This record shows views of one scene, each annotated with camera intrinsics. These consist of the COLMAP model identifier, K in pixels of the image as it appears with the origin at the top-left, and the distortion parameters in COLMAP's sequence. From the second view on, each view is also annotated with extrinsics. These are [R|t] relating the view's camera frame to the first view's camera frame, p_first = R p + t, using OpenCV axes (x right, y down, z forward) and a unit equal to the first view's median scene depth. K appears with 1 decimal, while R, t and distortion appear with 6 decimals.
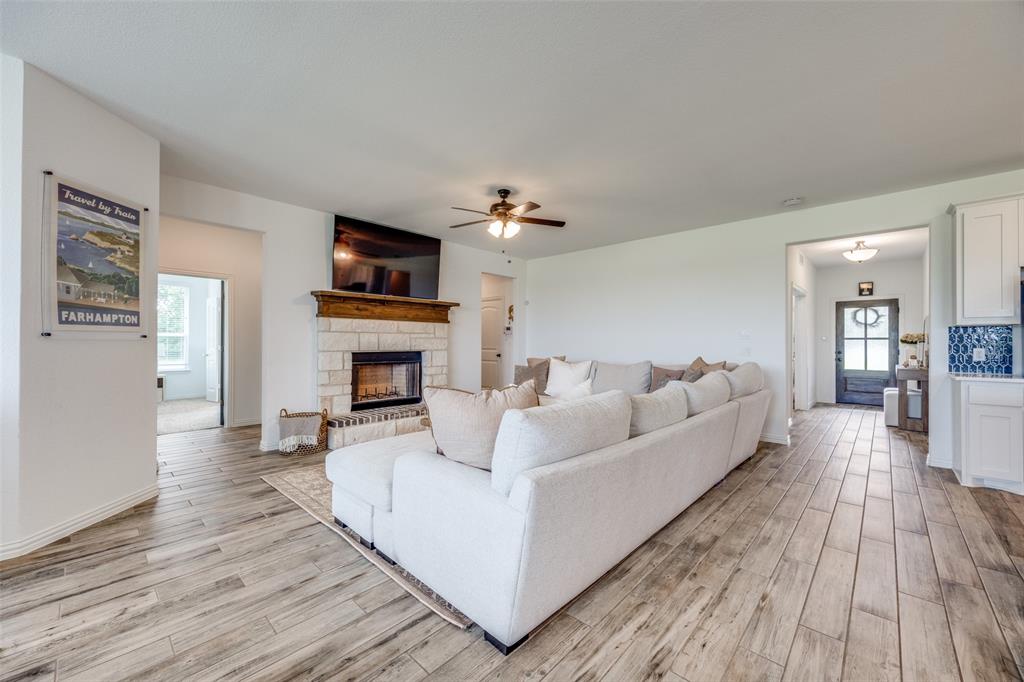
lens RADIAL K [[395.8, 0, 529.8], [0, 395.8, 342.6], [0, 0, 1]] dist [0.000277, -0.000102]
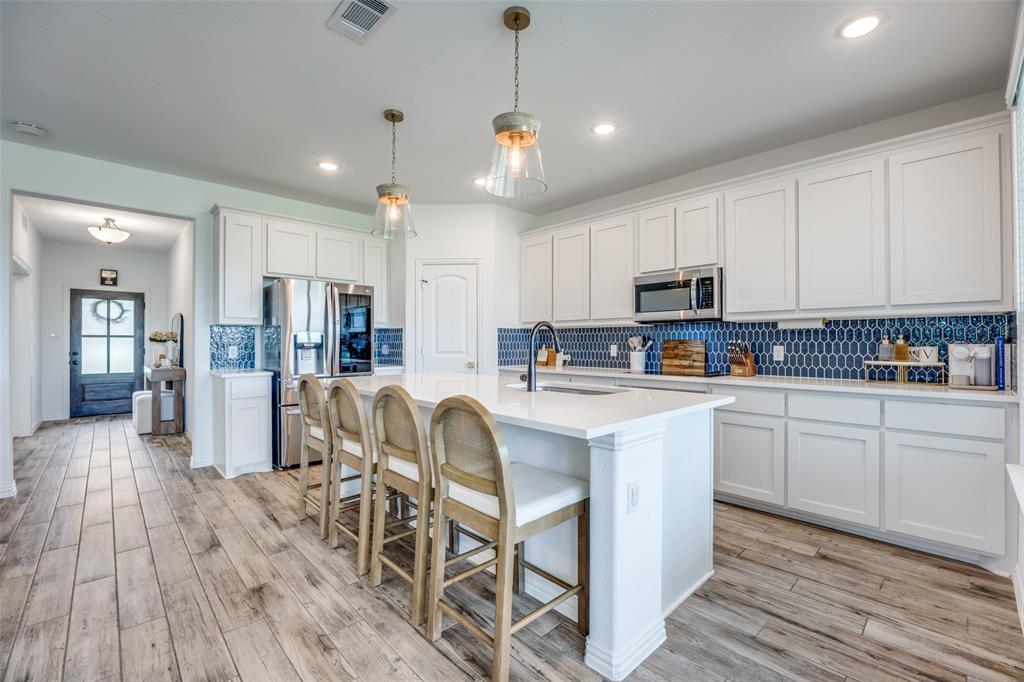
lens RADIAL K [[434.0, 0, 502.5], [0, 434.0, 341.3], [0, 0, 1]] dist [-0.015698, -0.000232]
pose [[0.094813, 0.000305, 0.995495, 0.023296], [-0.000680, 1.000000, -0.000241, 0.000180], [-0.995495, -0.000654, 0.094813, 0.100915]]
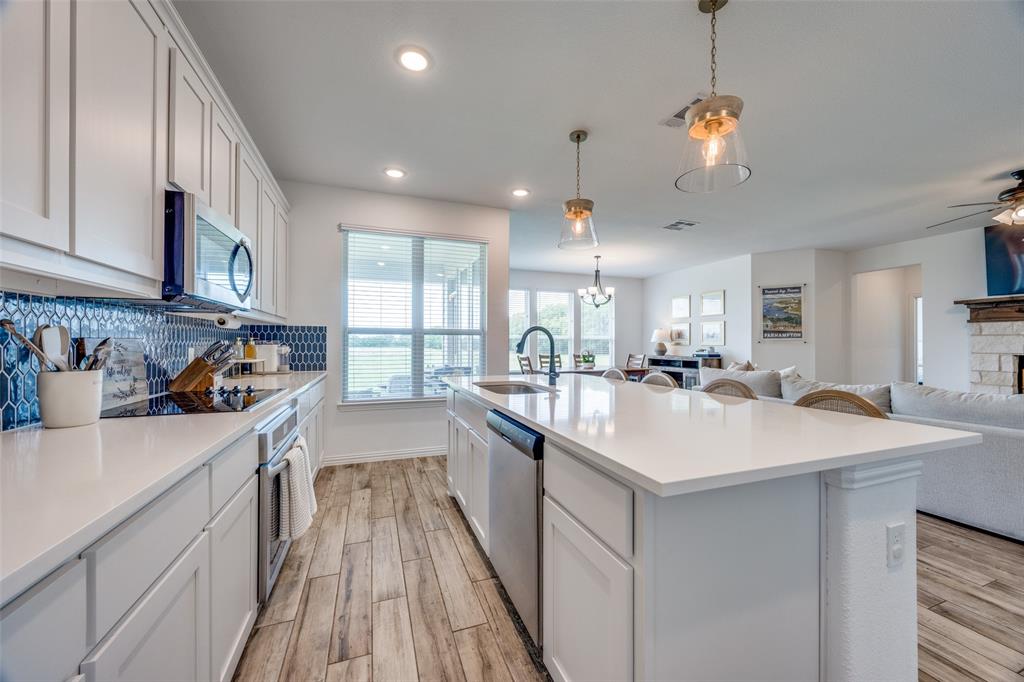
lens RADIAL K [[415.0, 0, 514.5], [0, 415.0, 343.3], [0, 0, 1]] dist [0.001332, 0.000015]
pose [[-0.447354, -0.005119, -0.894343, 0.868899], [-0.002978, 0.999987, -0.004234, 0.001966], [0.894352, 0.000769, -0.447363, 0.283229]]
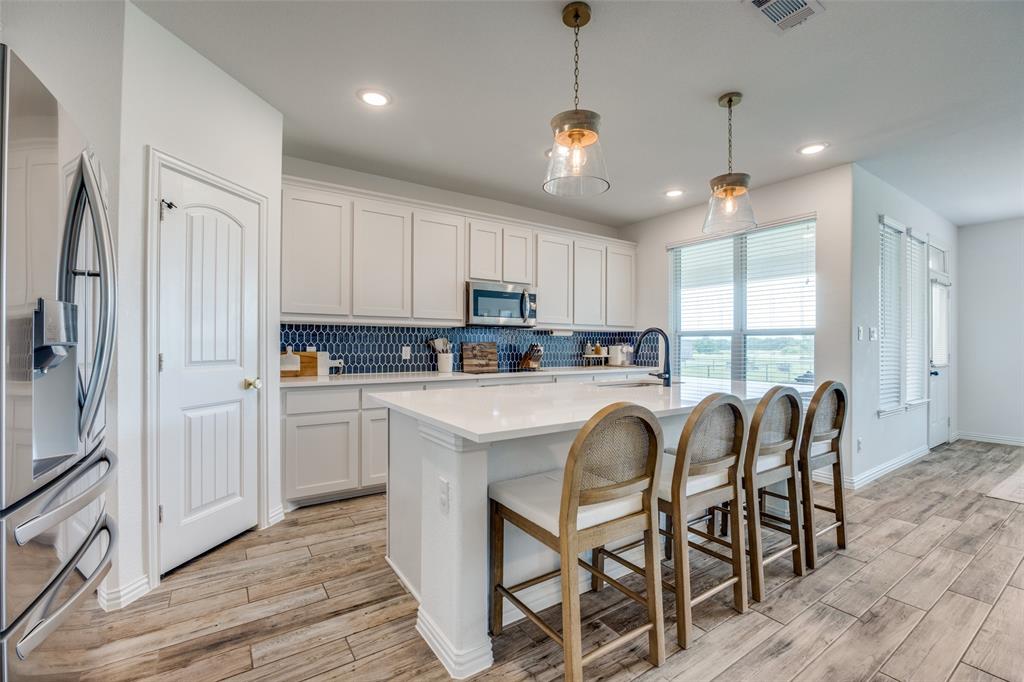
lens RADIAL K [[434.0, 0, 501.3], [0, 434.0, 348.2], [0, 0, 1]] dist [-0.015698, -0.000232]
pose [[-0.964942, -0.008533, 0.262324, 0.484006], [-0.007170, 0.999955, 0.006151, 0.003743], [-0.262364, 0.004054, -0.964960, 0.625113]]
